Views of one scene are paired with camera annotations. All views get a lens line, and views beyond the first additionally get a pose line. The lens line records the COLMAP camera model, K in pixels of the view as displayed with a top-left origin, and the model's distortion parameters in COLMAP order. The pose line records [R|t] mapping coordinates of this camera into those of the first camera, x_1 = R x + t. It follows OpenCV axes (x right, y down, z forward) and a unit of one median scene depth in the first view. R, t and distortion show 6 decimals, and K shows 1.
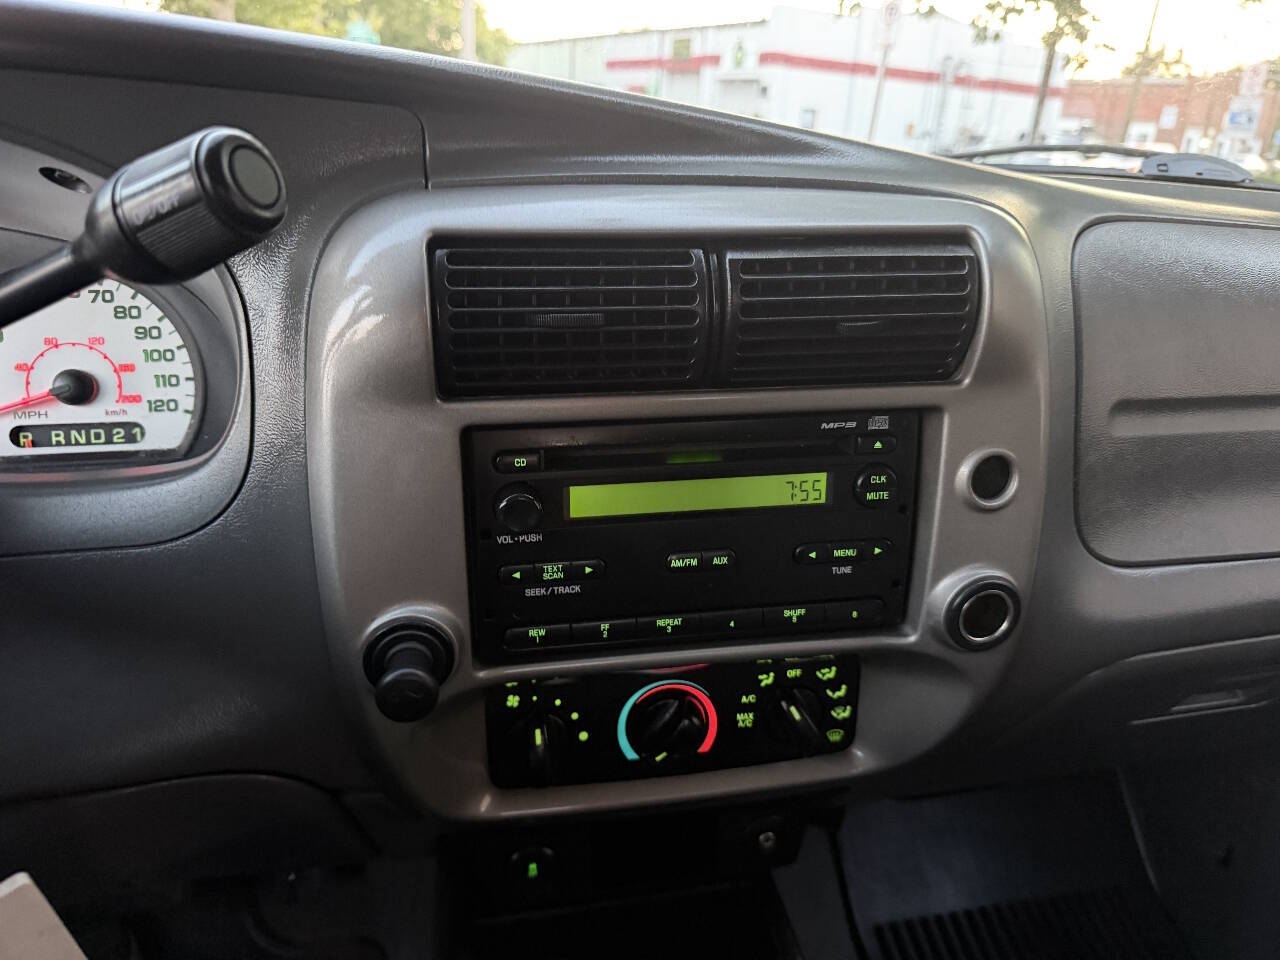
lens RADIAL K [[854.7, 0, 637.8], [0, 854.7, 491.4], [0, 0, 1]] dist [0.020941, -0.024011]
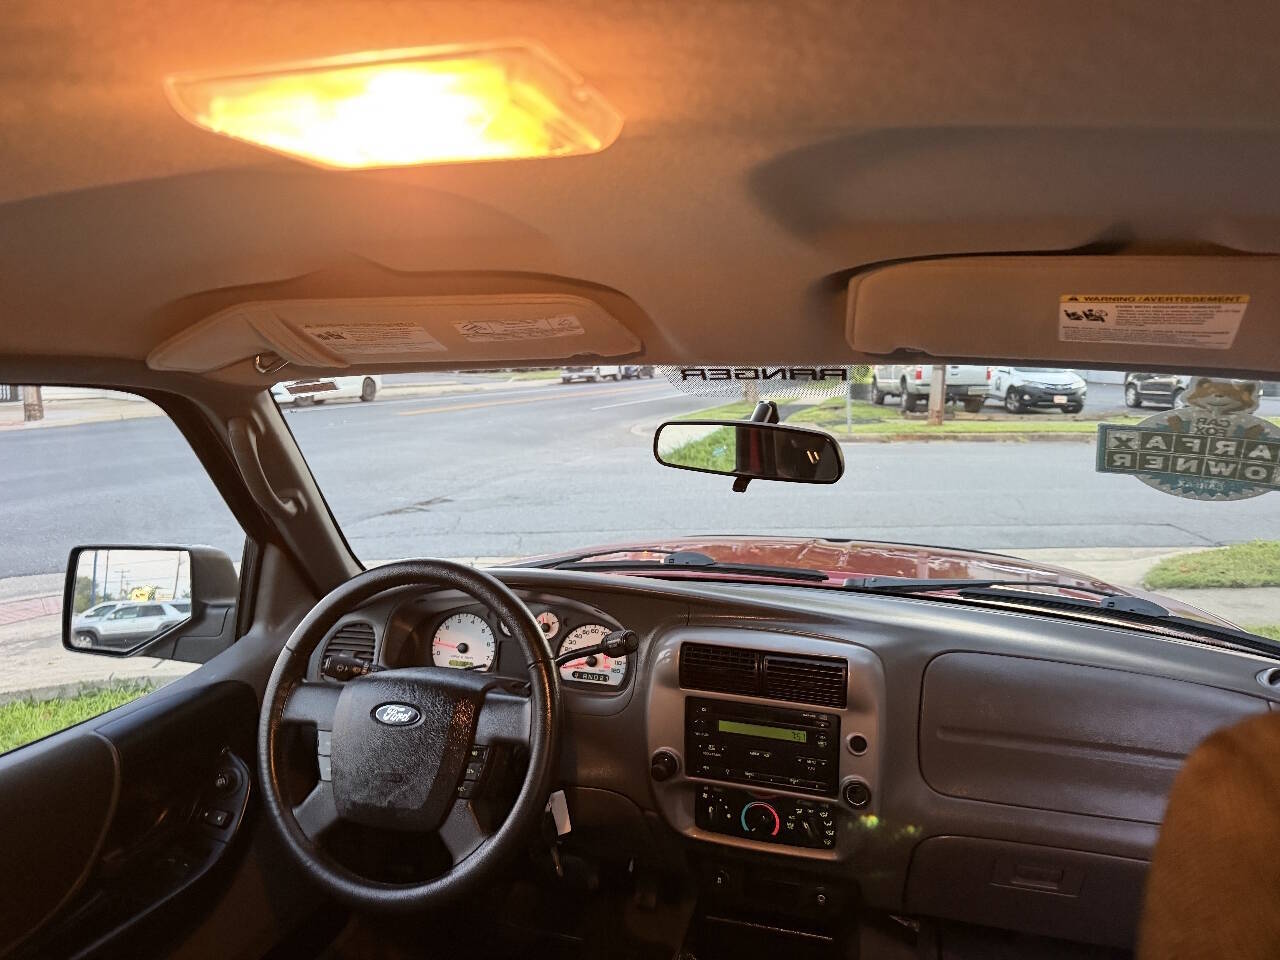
lens RADIAL K [[877.9, 0, 659.2], [0, 877.9, 489.9], [0, 0, 1]] dist [0.049815, -0.074609]
pose [[0.883615, 0.050382, -0.465496, 1.030920], [-0.153668, 0.970329, -0.186675, -0.166626], [0.442279, 0.236481, 0.865139, -1.831763]]
